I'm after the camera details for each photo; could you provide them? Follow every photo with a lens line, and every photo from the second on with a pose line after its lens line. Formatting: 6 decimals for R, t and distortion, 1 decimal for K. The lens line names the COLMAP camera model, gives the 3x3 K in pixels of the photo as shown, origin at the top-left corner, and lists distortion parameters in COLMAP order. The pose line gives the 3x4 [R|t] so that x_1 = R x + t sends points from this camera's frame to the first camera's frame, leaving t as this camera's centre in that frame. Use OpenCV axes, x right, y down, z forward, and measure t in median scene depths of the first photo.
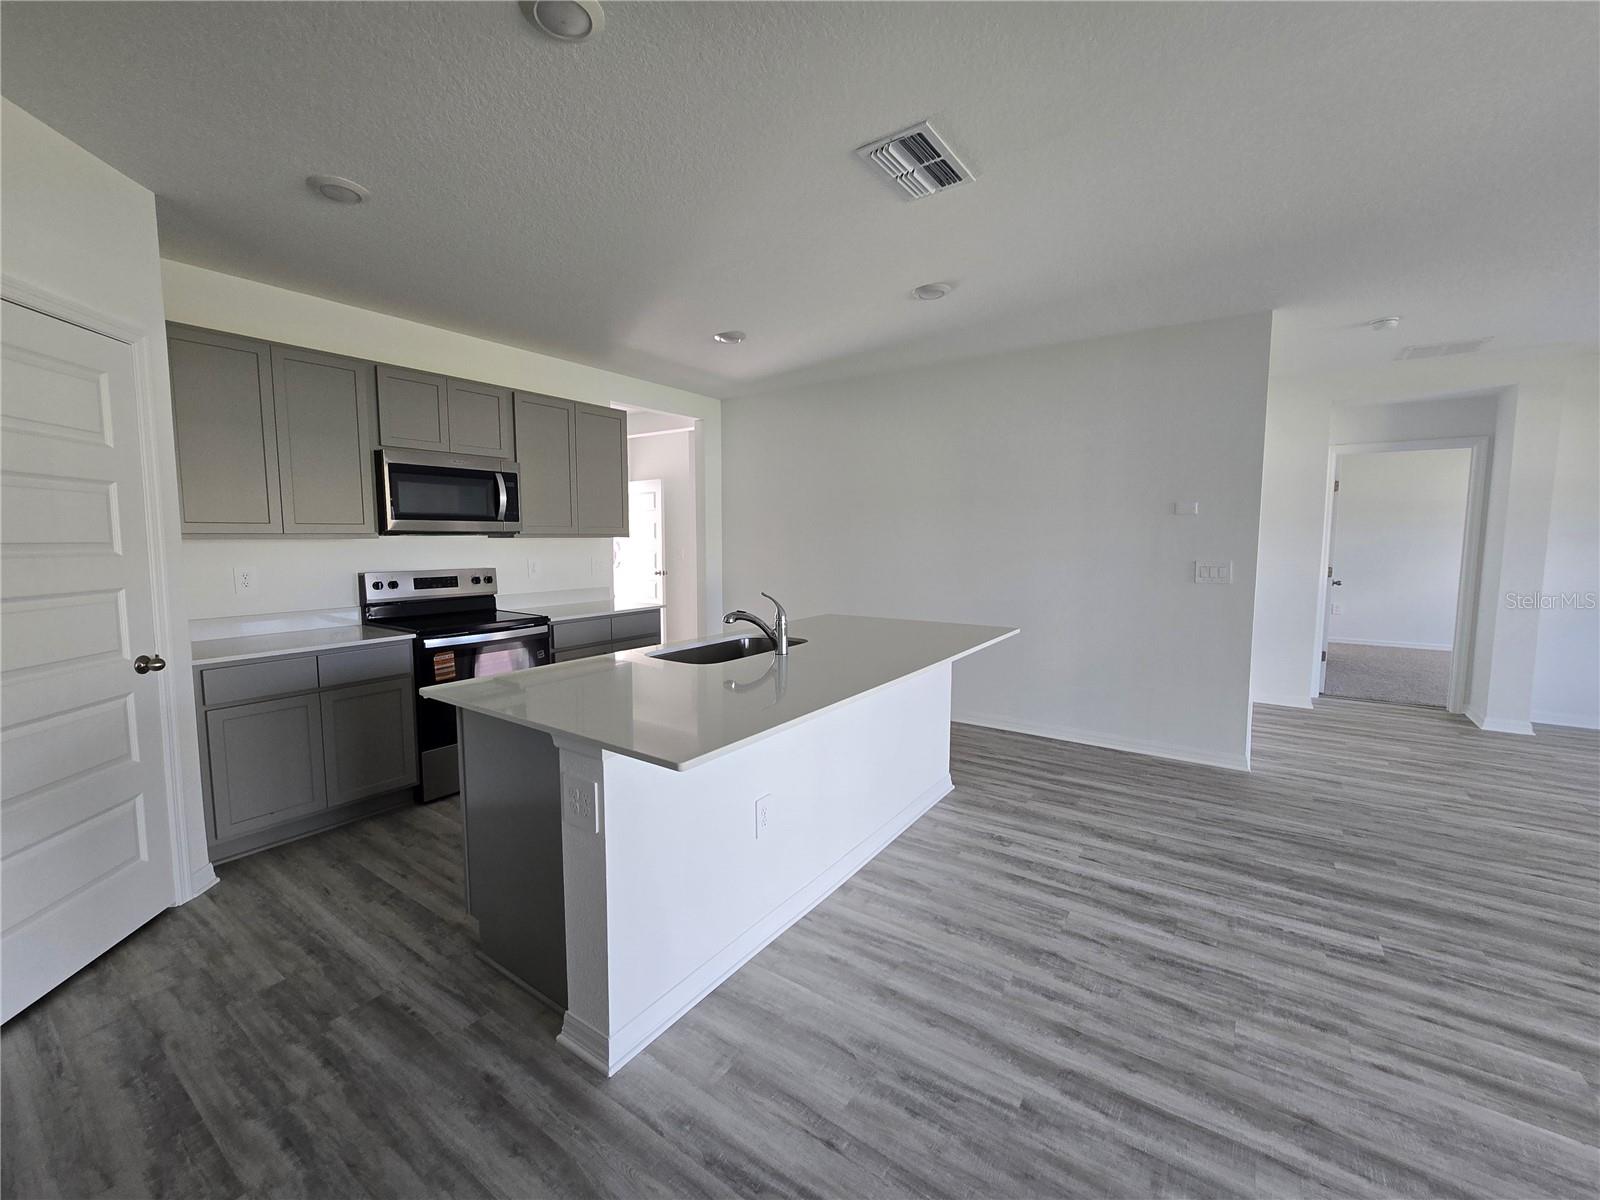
lens RADIAL K [[653.2, 0, 795.1], [0, 653.2, 592.5], [0, 0, 1]] dist [-0.001521, 0.000147]
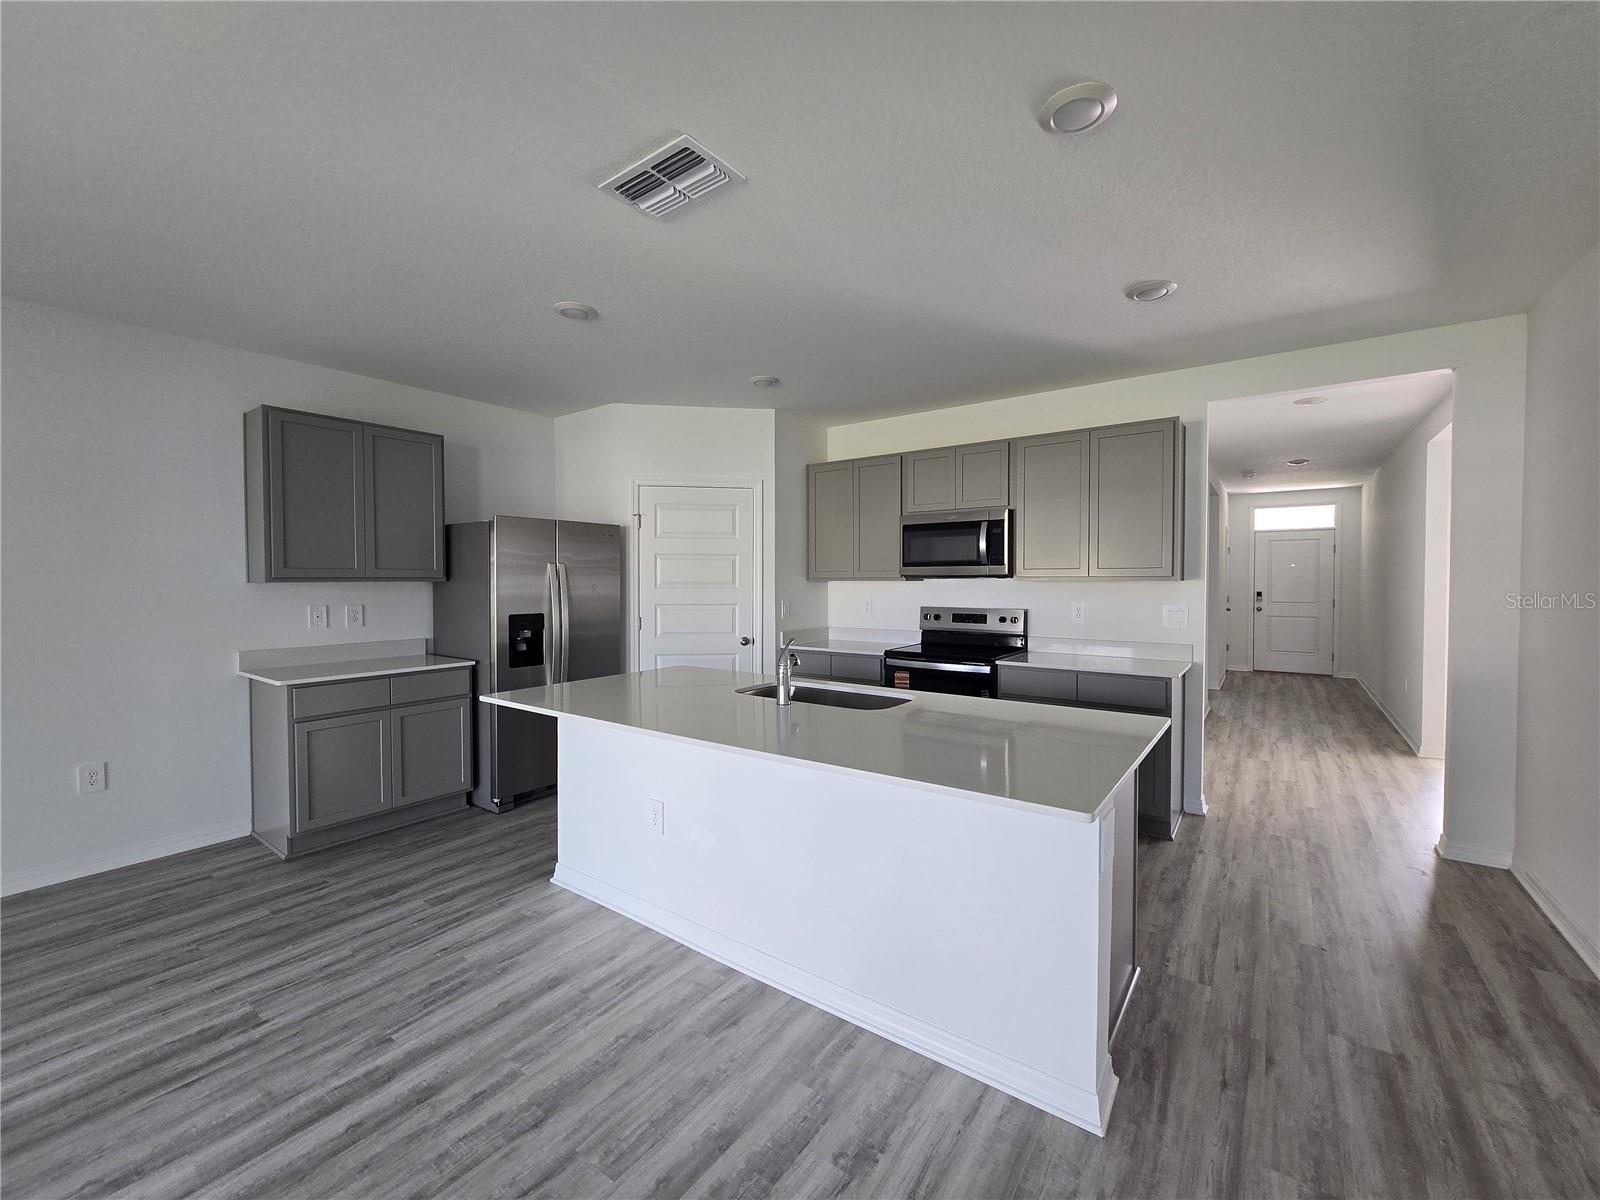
lens RADIAL K [[653.2, 0, 795.1], [0, 653.2, 592.5], [0, 0, 1]] dist [-0.001521, 0.000147]
pose [[-0.019644, 0.022450, -0.999555, 1.040301], [-0.082854, 0.996273, 0.024004, -0.104888], [0.996368, 0.083288, -0.017711, 1.148226]]
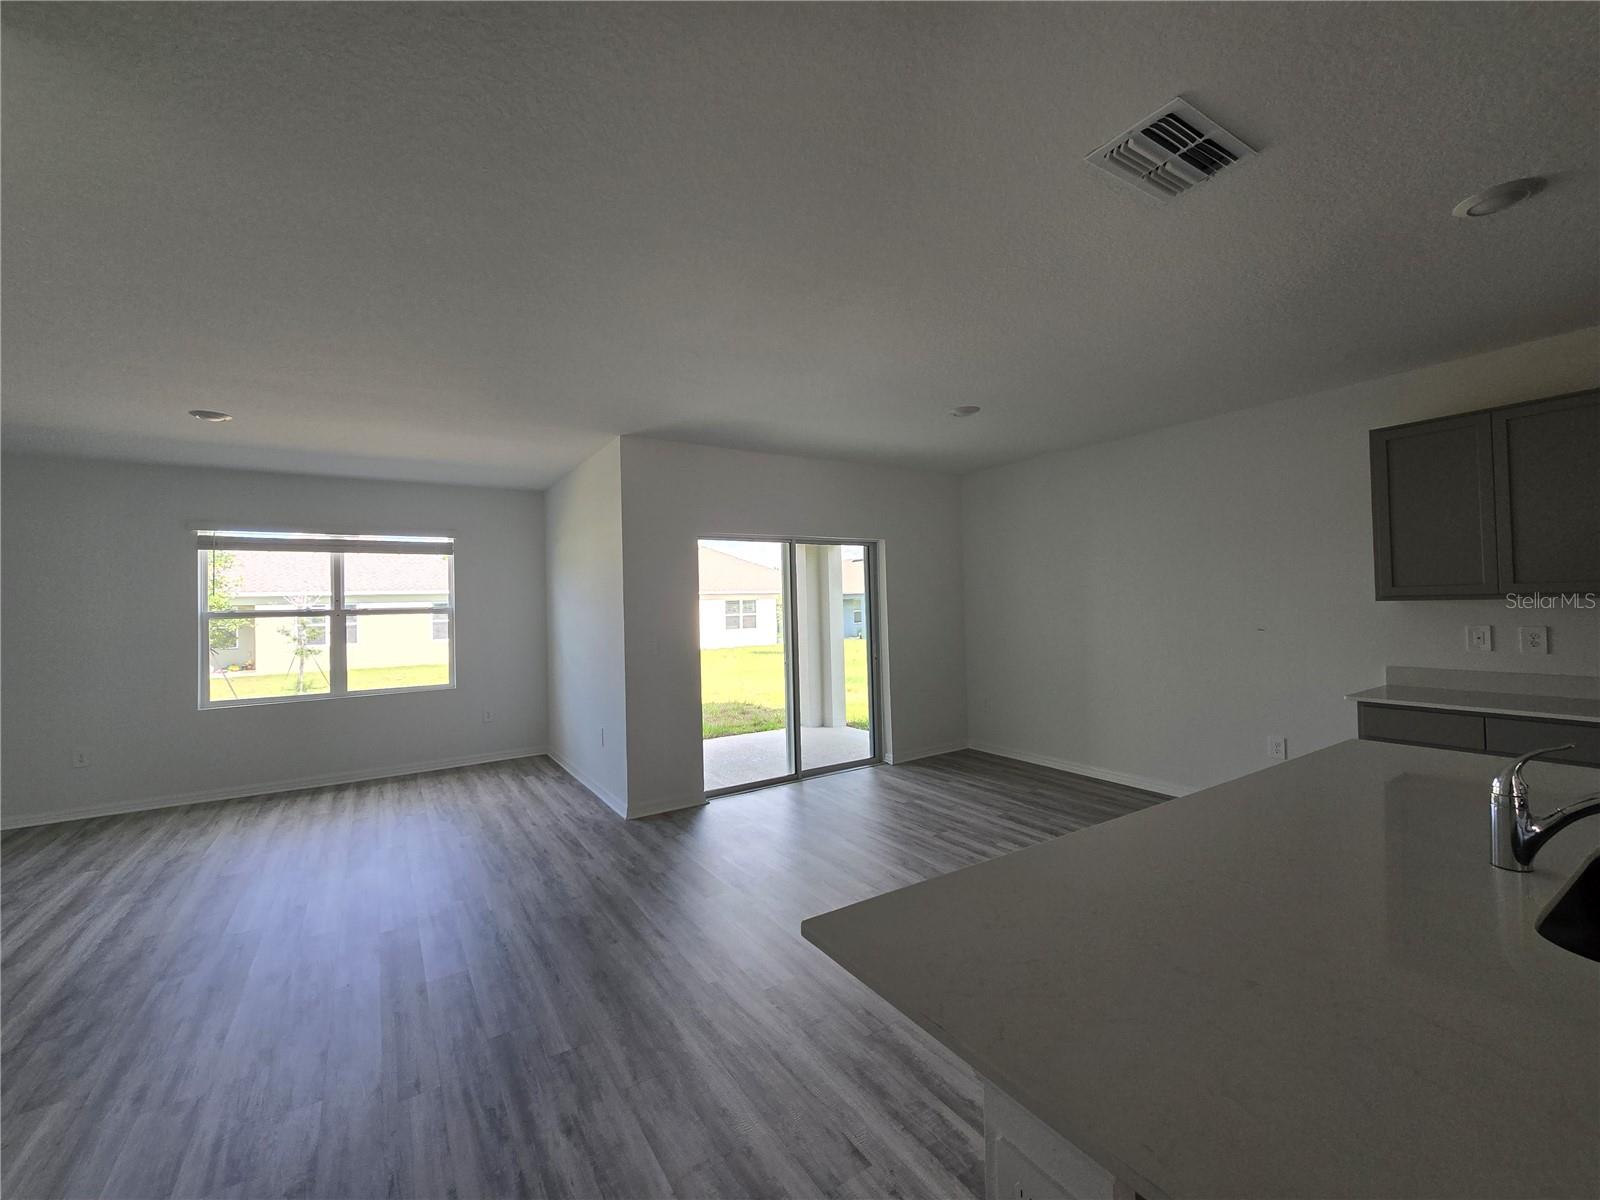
lens RADIAL K [[656.2, 0, 790.2], [0, 656.2, 592.8], [0, 0, 1]] dist [-0.000098, 0.000458]
pose [[-0.924648, 0.029766, 0.379658, 0.308406], [0.057496, 0.996424, 0.061907, -0.180291], [-0.376457, 0.079071, -0.923053, 1.814069]]
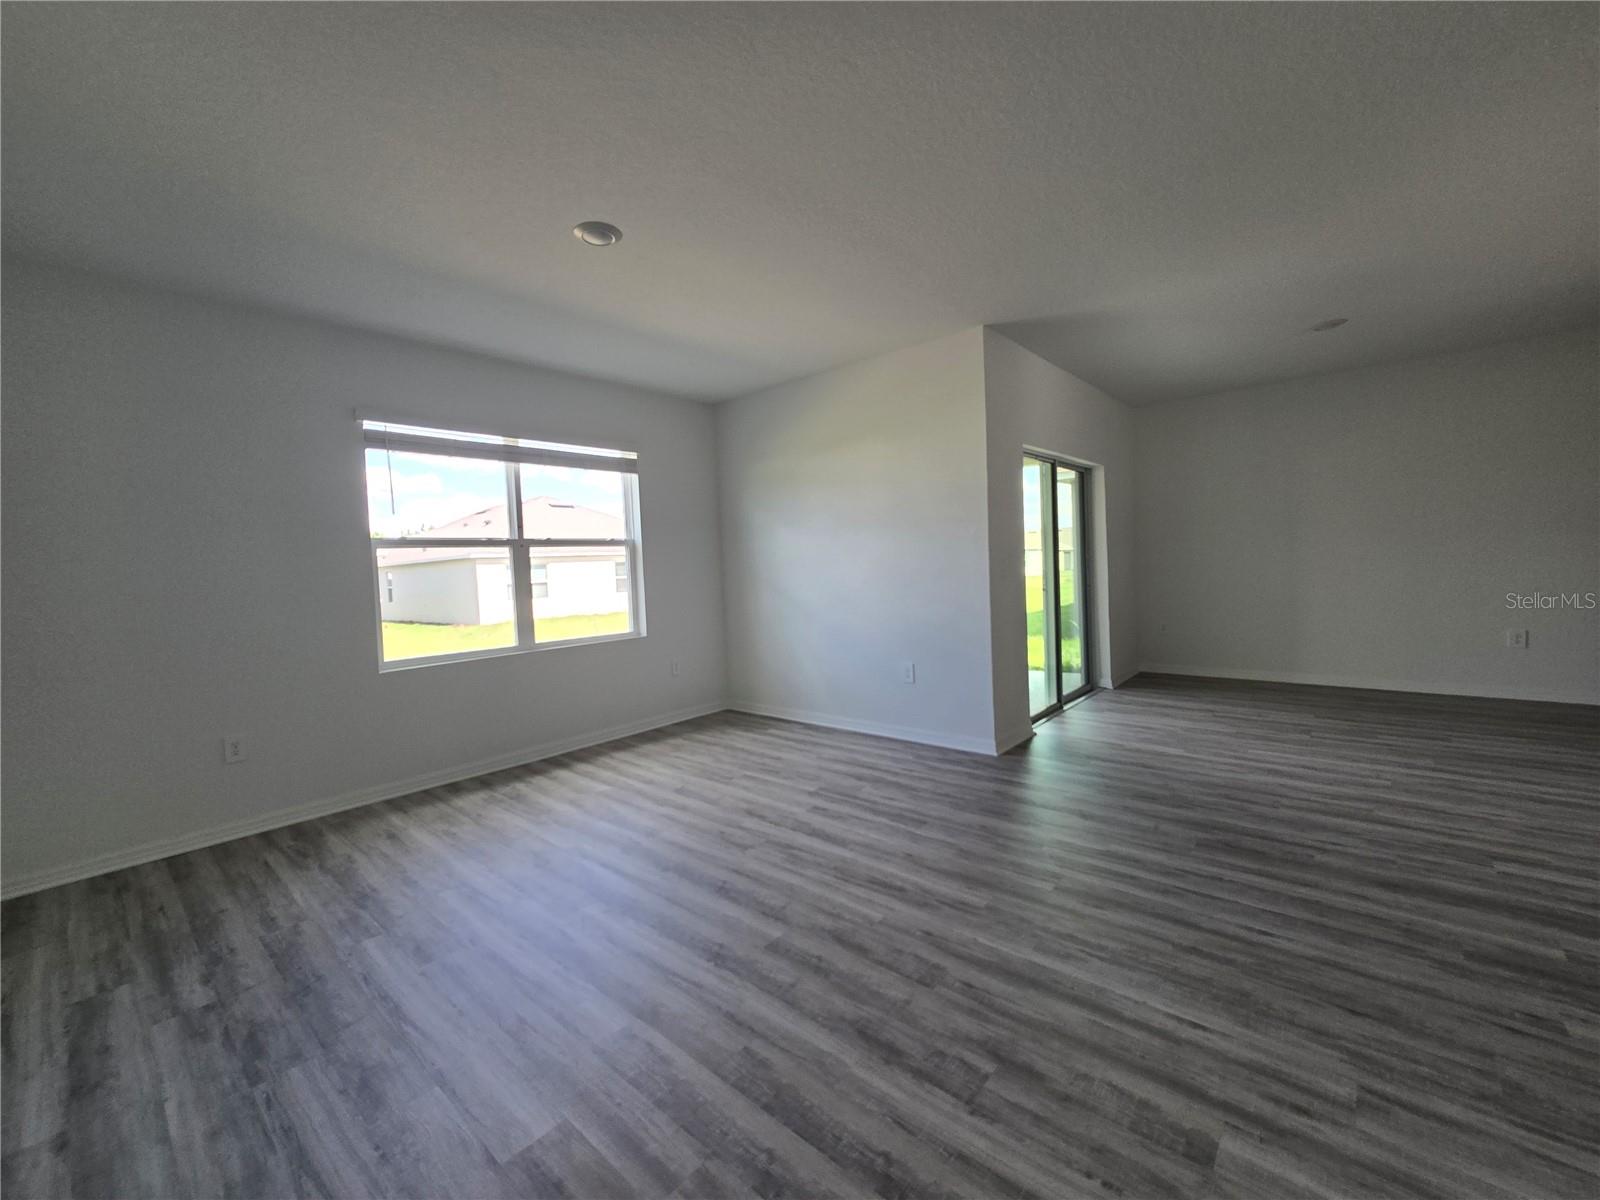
lens RADIAL K [[653.2, 0, 795.1], [0, 653.2, 592.5], [0, 0, 1]] dist [-0.001521, 0.000147]
pose [[-0.993216, 0.036975, 0.110250, 1.785998], [0.051039, 0.990510, 0.127611, -0.109459], [-0.104486, 0.132373, -0.985678, 1.982484]]
